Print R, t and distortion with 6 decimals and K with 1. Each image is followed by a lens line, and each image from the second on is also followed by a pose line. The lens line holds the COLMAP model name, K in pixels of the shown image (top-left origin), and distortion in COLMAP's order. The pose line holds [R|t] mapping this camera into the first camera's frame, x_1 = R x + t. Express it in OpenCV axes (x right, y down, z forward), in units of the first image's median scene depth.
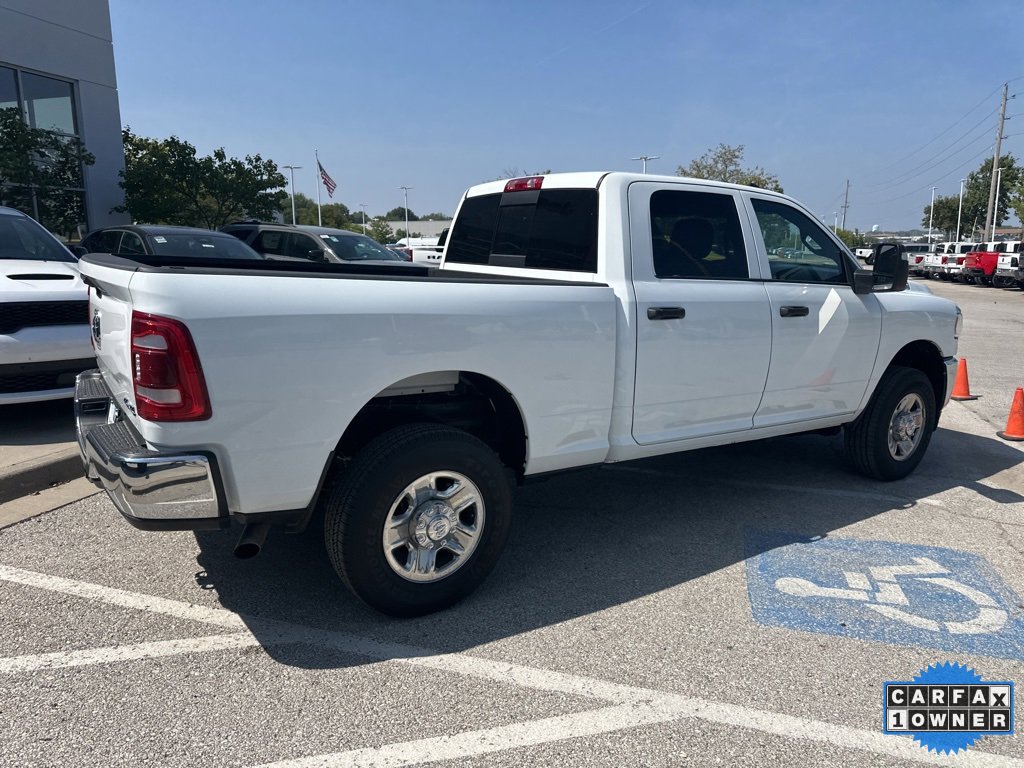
lens RADIAL K [[721.4, 0, 509.4], [0, 721.4, 385.1], [0, 0, 1]] dist [0.039500, -0.051564]
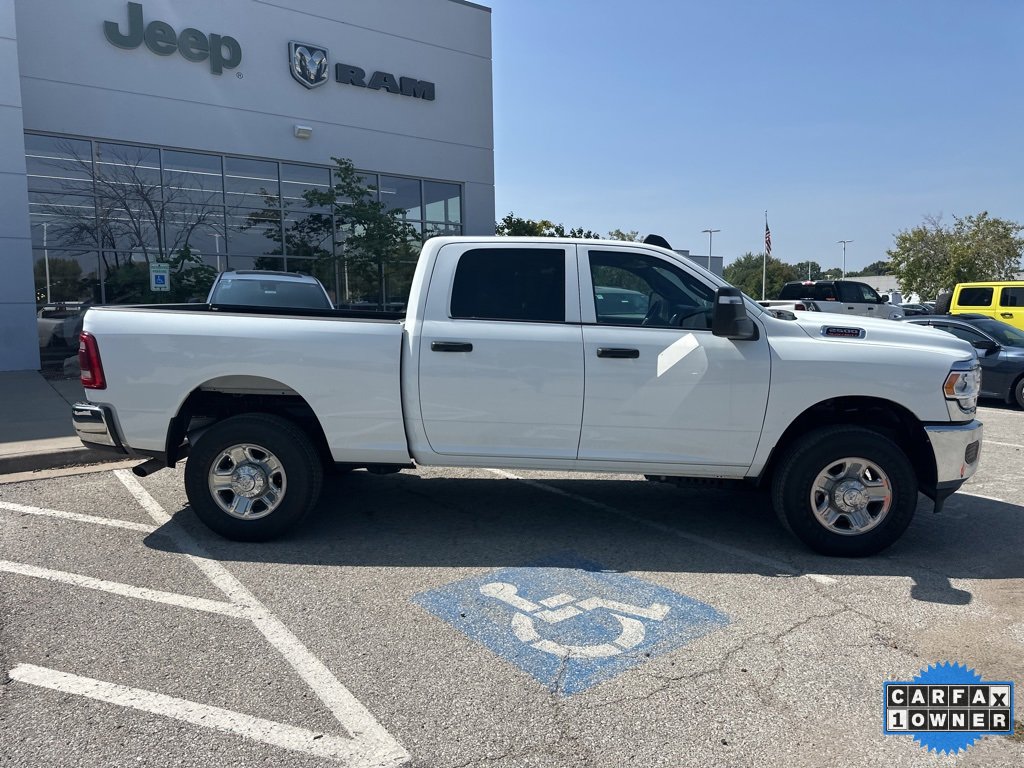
lens RADIAL K [[716.7, 0, 507.9], [0, 716.7, 383.4], [0, 0, 1]] dist [0.050915, -0.050832]
pose [[0.809029, 0.054077, -0.585275, 1.035914], [-0.102686, 0.993449, -0.050154, 0.013365], [0.578729, 0.100675, 0.809282, 0.074873]]
